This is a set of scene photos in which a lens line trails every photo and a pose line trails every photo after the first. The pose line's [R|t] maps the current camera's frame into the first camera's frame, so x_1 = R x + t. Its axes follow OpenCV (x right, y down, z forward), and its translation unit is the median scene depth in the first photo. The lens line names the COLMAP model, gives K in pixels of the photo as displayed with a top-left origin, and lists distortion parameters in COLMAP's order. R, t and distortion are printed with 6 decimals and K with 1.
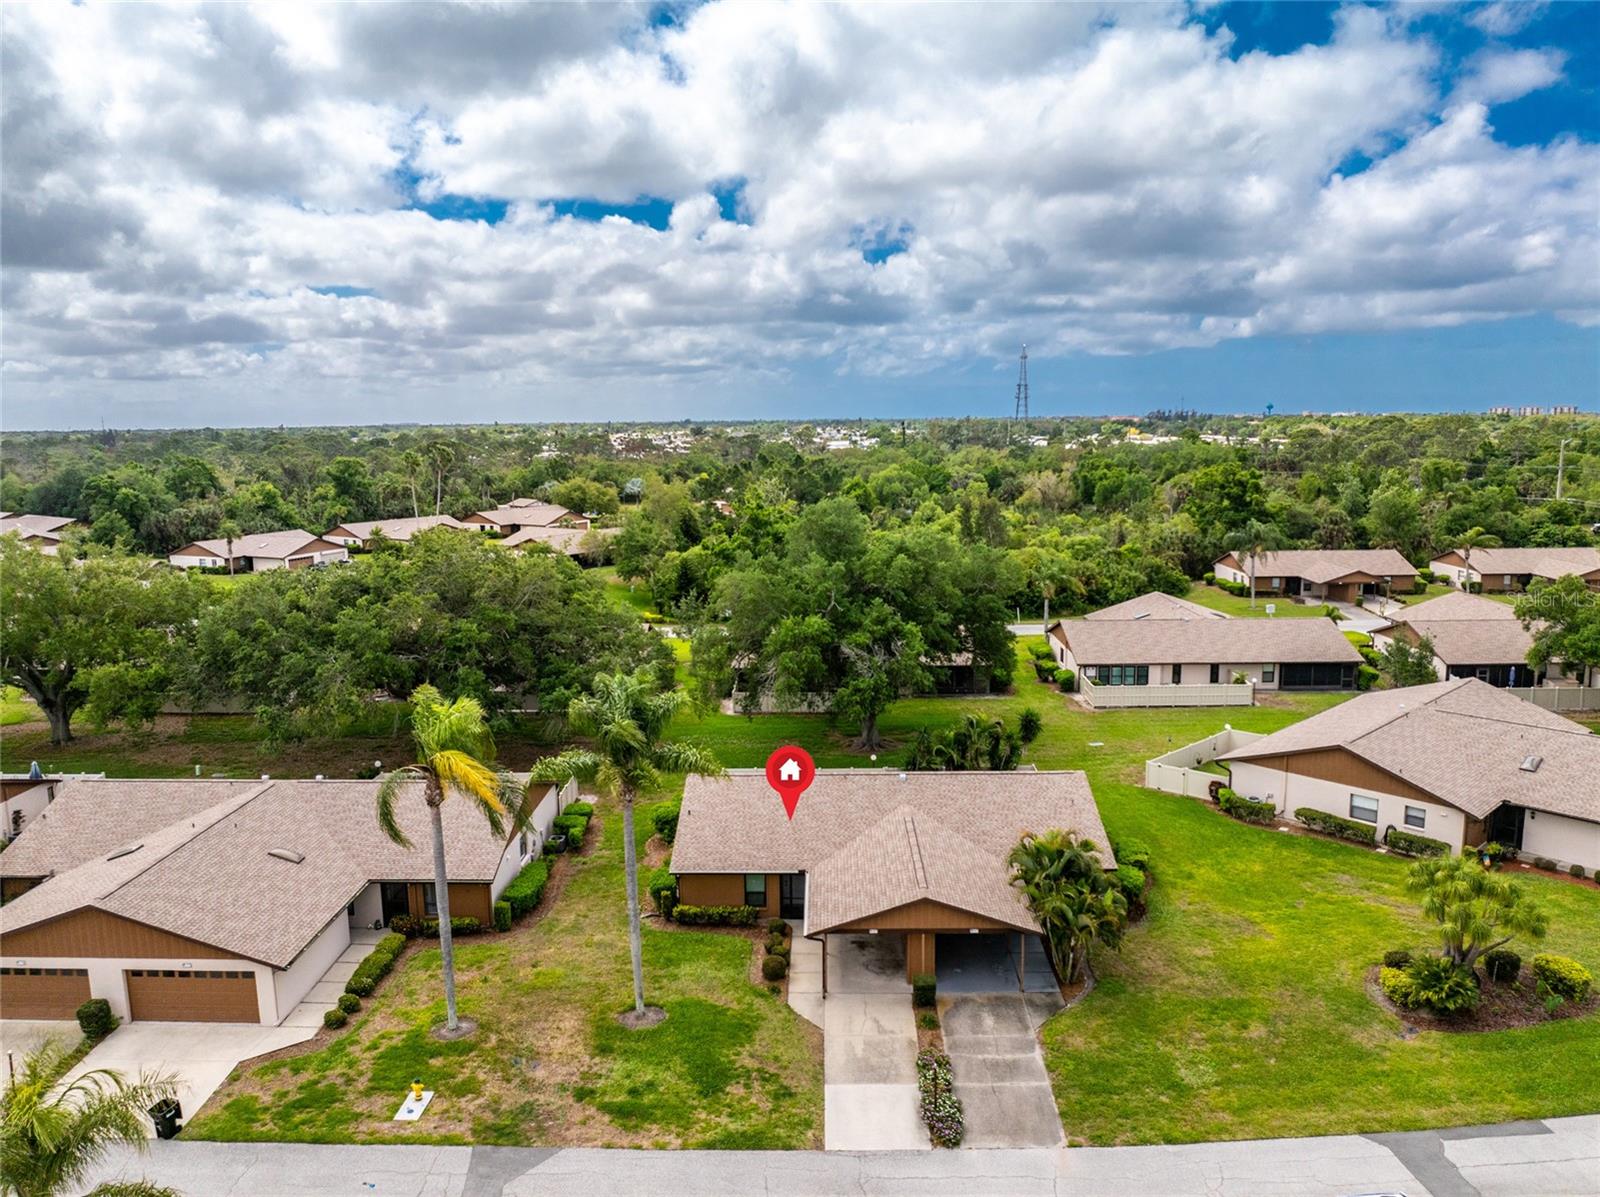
lens RADIAL K [[1127.3, 0, 800.0], [0, 1127.3, 598.5], [0, 0, 1]] dist [-0.055468, 0.028681]
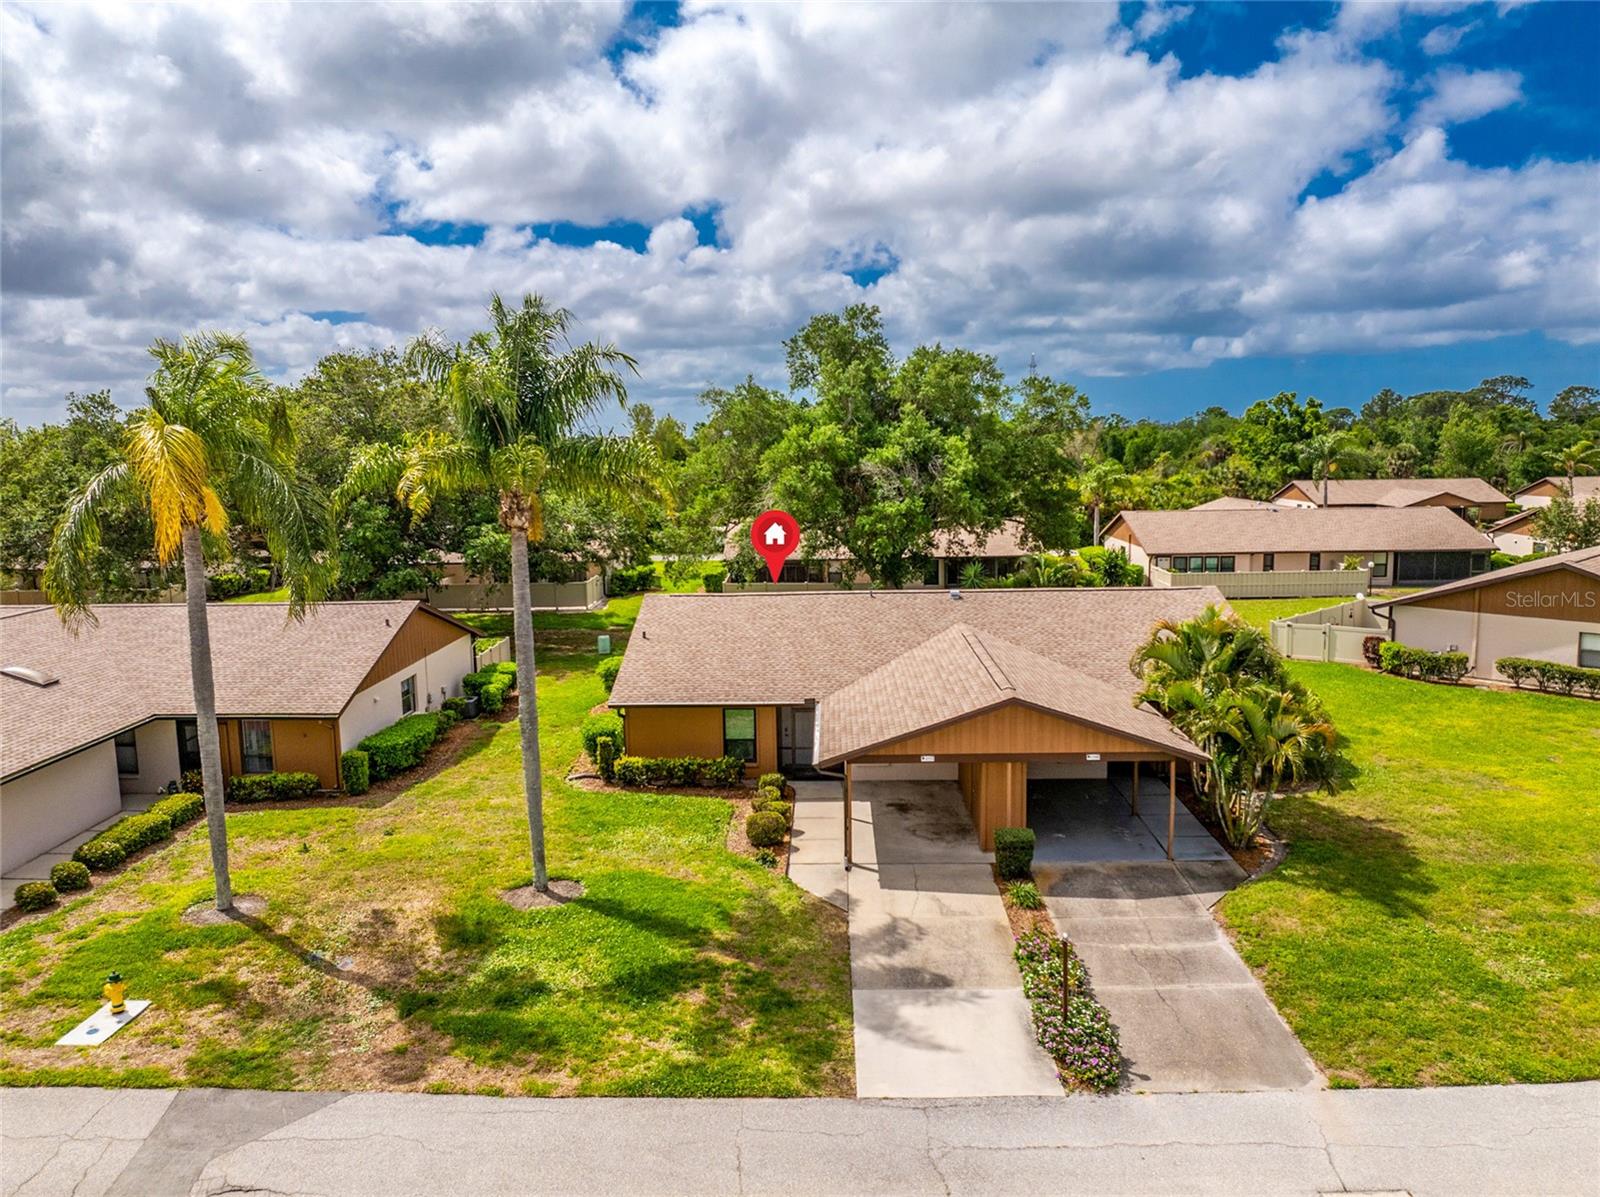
lens RADIAL K [[1127.3, 0, 800.0], [0, 1127.3, 598.5], [0, 0, 1]] dist [-0.055468, 0.028681]
pose [[0.999973, -0.003613, -0.006364, 0.000300], [0.003489, 0.999807, -0.019356, 0.236367], [0.006433, 0.019334, 0.999792, 0.413592]]
